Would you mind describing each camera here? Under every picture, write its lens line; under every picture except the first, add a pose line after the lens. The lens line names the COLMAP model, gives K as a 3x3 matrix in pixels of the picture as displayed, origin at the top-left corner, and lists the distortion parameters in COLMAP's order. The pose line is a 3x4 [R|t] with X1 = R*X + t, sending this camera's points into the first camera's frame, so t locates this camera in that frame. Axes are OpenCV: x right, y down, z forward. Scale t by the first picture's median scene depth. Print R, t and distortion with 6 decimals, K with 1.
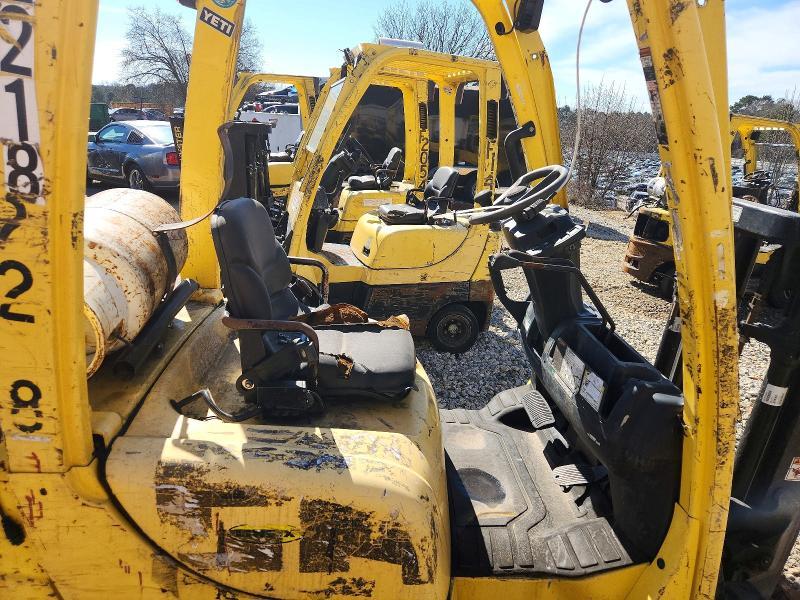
lens RADIAL K [[525.9, 0, 397.0], [0, 525.9, 303.0], [0, 0, 1]] dist [0.011205, 0.001135]
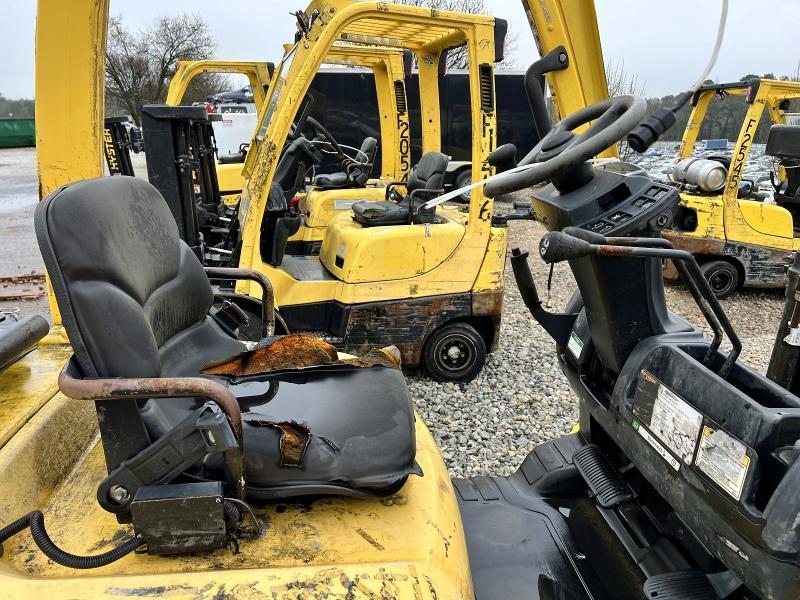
lens RADIAL K [[525.9, 0, 397.0], [0, 525.9, 303.0], [0, 0, 1]] dist [0.011205, 0.001135]
pose [[0.997741, -0.062658, 0.024236, 0.005253], [0.063426, 0.997462, -0.032347, -0.005636], [-0.022148, 0.033811, 0.999183, 0.208344]]
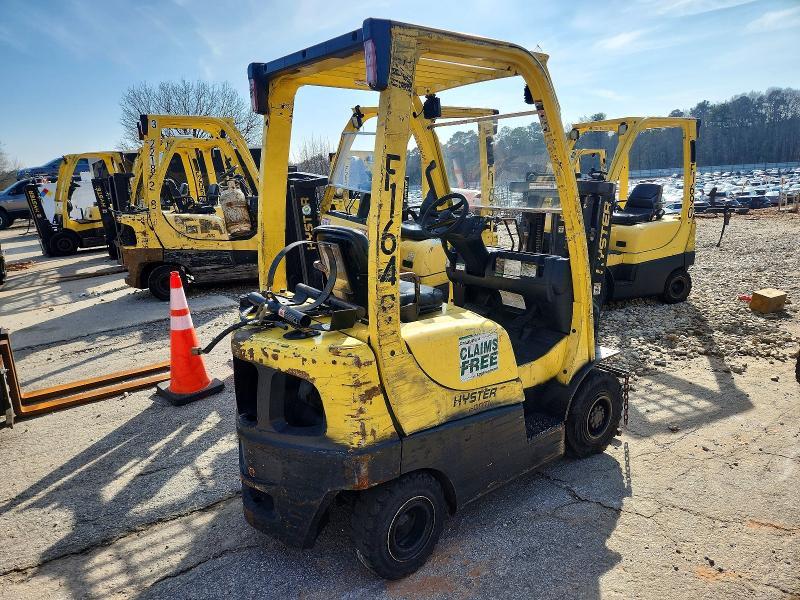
lens RADIAL K [[604.0, 0, 401.8], [0, 604.0, 314.8], [0, 0, 1]] dist [0.109026, 0.001127]
pose [[0.917338, -0.201997, 0.343057, -0.174888], [0.238240, 0.968924, -0.066538, 0.631949], [-0.318955, 0.142768, 0.936955, -1.593587]]
